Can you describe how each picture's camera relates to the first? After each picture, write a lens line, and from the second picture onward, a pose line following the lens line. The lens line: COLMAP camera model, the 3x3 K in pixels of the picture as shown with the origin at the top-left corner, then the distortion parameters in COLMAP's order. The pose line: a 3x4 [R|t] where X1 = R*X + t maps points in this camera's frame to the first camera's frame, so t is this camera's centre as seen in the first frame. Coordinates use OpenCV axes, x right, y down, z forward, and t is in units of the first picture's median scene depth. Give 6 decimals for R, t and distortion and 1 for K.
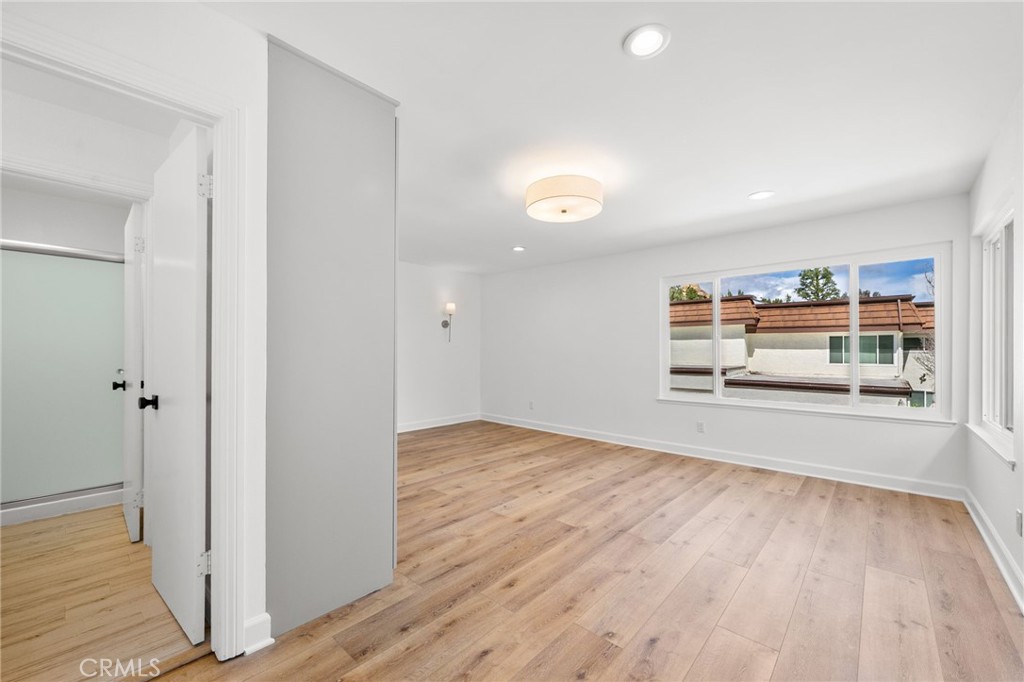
lens RADIAL K [[410.4, 0, 516.1], [0, 410.4, 347.6], [0, 0, 1]] dist [-0.001969, -0.000700]
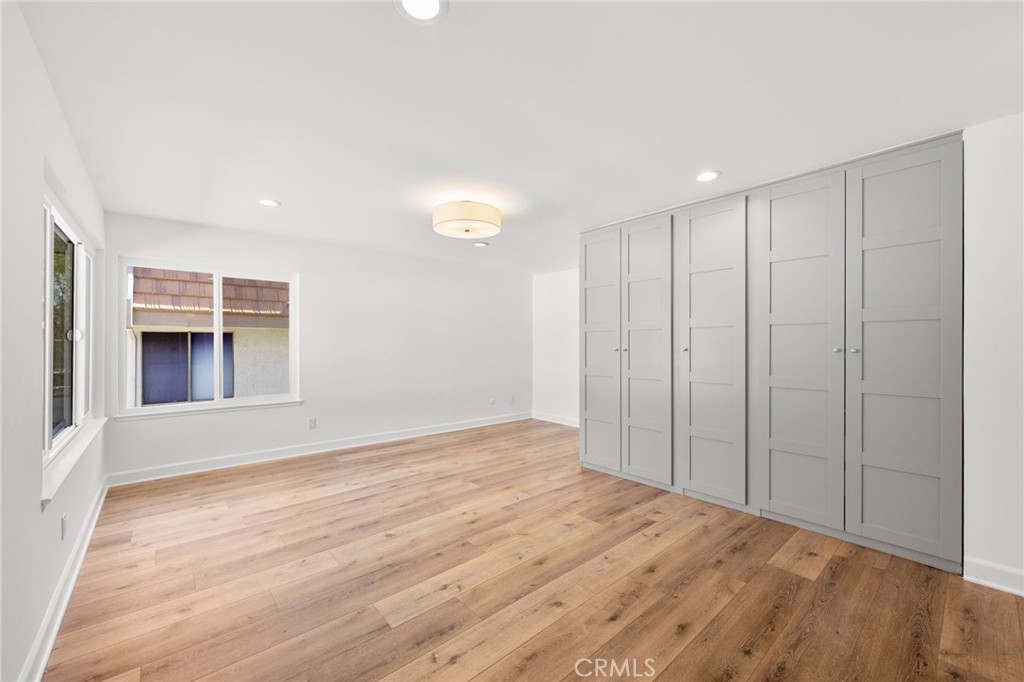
lens RADIAL K [[410.4, 0, 516.1], [0, 410.4, 347.6], [0, 0, 1]] dist [-0.001969, -0.000700]
pose [[-0.992773, -0.005252, 0.119894, -0.141141], [-0.005250, 0.999986, 0.000336, -0.011217], [-0.119895, -0.000296, -0.992787, 1.947381]]
